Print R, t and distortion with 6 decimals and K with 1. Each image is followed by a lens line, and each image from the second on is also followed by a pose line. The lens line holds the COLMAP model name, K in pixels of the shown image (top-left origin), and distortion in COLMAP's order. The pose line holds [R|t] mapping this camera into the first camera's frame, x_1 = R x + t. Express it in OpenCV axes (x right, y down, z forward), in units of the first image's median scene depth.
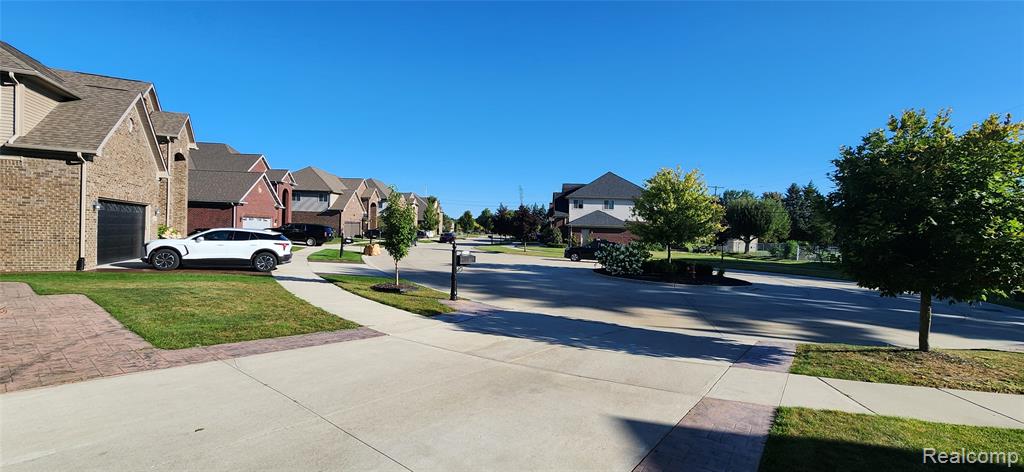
lens RADIAL K [[420.6, 0, 512.0], [0, 420.6, 236.0], [0, 0, 1]] dist [-0.001600, -0.000237]
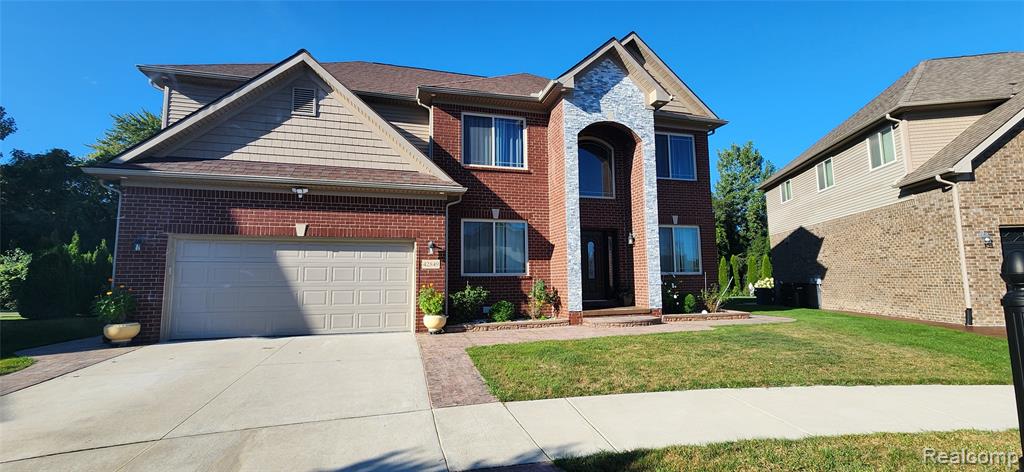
lens RADIAL K [[420.6, 0, 512.0], [0, 420.6, 236.0], [0, 0, 1]] dist [-0.001600, -0.000237]
pose [[-0.607525, -0.106611, -0.787114, 0.091435], [-0.017951, 0.992541, -0.120581, 0.028923], [0.794098, -0.059127, -0.604907, 0.840974]]
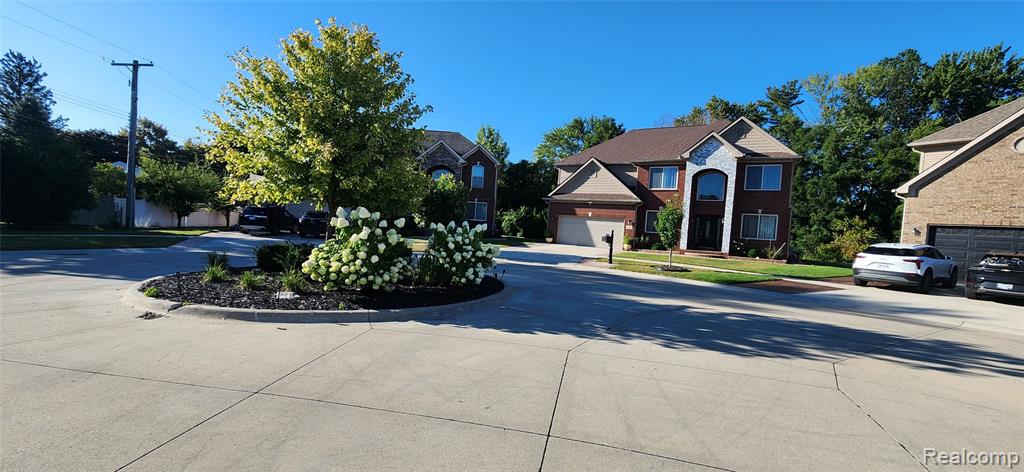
lens RADIAL K [[420.6, 0, 512.0], [0, 420.6, 236.0], [0, 0, 1]] dist [-0.001600, -0.000237]
pose [[-0.990854, -0.093793, -0.097011, 0.314035], [-0.097466, 0.994663, 0.033839, 0.022775], [0.093319, 0.042985, -0.994708, 2.004003]]
